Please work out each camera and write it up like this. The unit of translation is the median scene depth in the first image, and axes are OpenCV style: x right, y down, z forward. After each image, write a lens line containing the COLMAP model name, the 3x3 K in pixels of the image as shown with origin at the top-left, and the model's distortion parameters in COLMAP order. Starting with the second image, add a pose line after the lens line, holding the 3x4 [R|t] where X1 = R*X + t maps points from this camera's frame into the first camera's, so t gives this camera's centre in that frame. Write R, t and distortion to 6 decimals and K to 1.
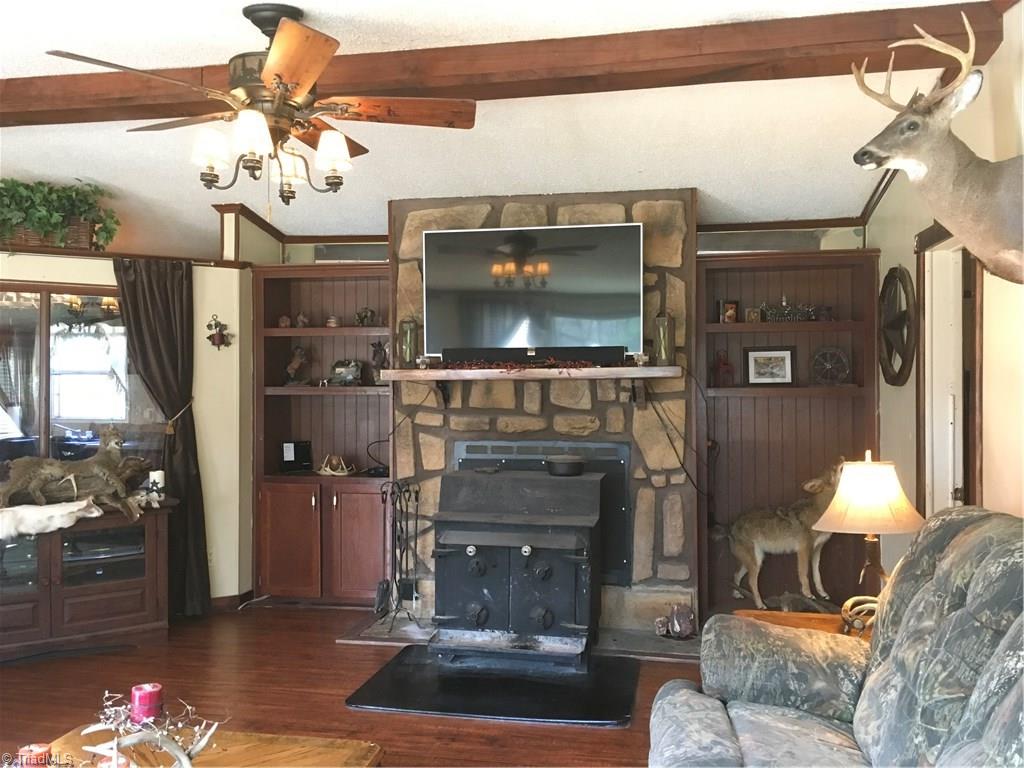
lens RADIAL K [[868.4, 0, 517.1], [0, 868.4, 386.1], [0, 0, 1]] dist [0.070940, -0.097391]
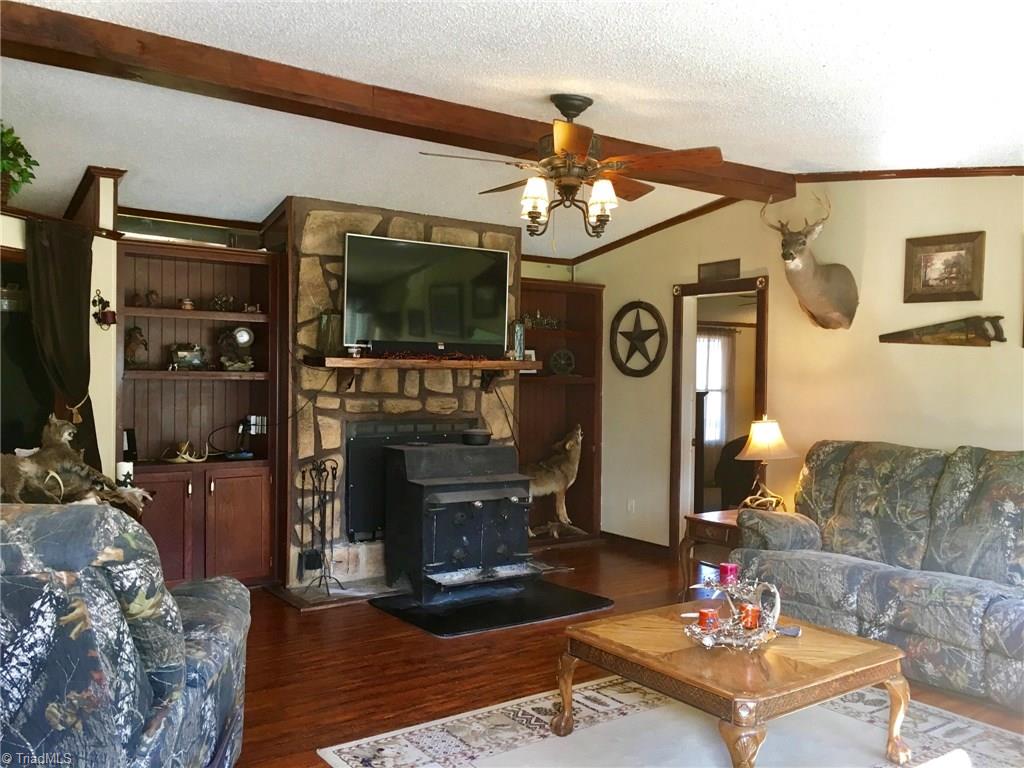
lens RADIAL K [[868.4, 0, 517.1], [0, 868.4, 386.1], [0, 0, 1]] dist [0.070940, -0.097391]
pose [[0.696630, 0.001308, 0.717429, -0.736029], [-0.014778, 0.999812, 0.012527, -0.000250], [-0.717278, -0.019329, 0.696519, 0.065196]]
